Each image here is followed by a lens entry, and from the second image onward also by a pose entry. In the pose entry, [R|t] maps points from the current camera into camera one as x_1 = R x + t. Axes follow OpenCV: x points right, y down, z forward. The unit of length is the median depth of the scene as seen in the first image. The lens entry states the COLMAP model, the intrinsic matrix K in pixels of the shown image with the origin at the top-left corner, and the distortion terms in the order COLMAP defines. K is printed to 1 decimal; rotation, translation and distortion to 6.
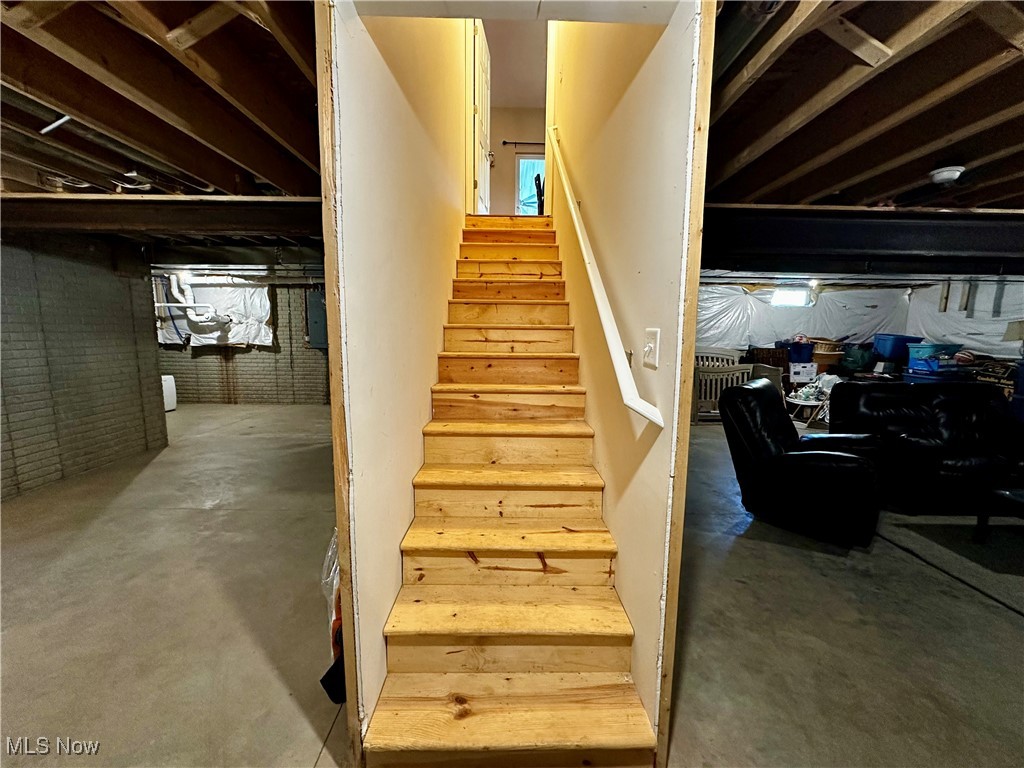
lens RADIAL K [[408.6, 0, 509.4], [0, 408.6, 386.4], [0, 0, 1]] dist [-0.000933, 0.000142]
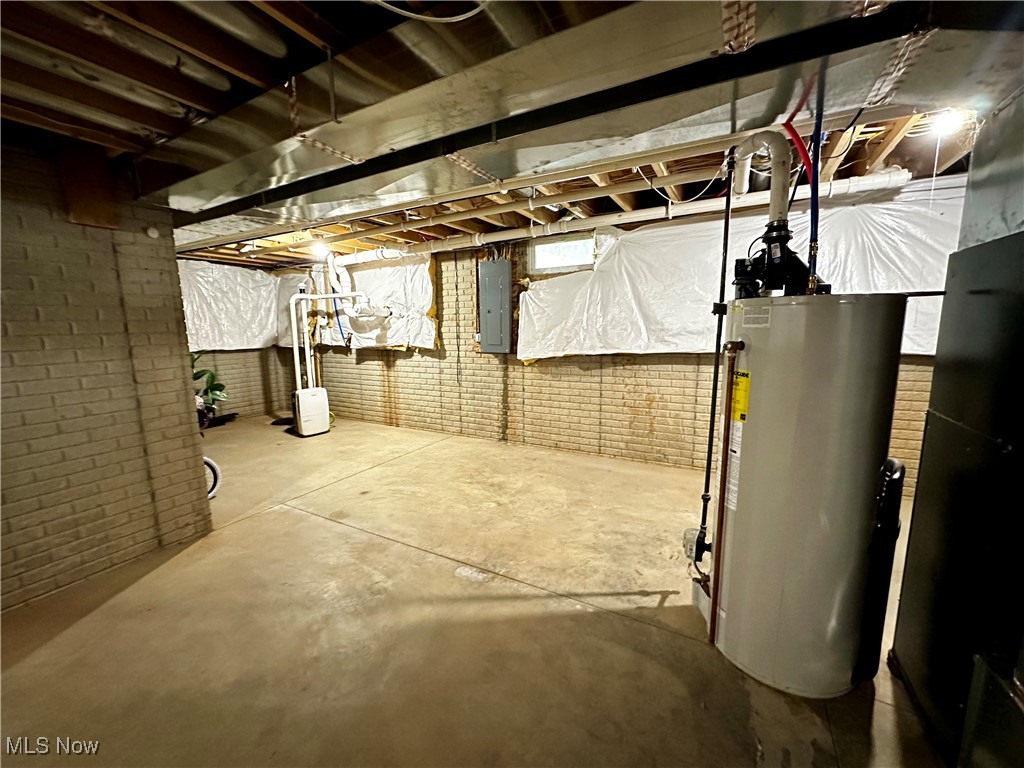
lens RADIAL K [[408.6, 0, 509.4], [0, 408.6, 386.4], [0, 0, 1]] dist [-0.000933, 0.000142]
pose [[0.868745, 0.049521, -0.492777, -0.134226], [-0.041324, 0.998767, 0.027517, -0.060580], [0.493532, -0.003542, 0.869720, 0.469772]]
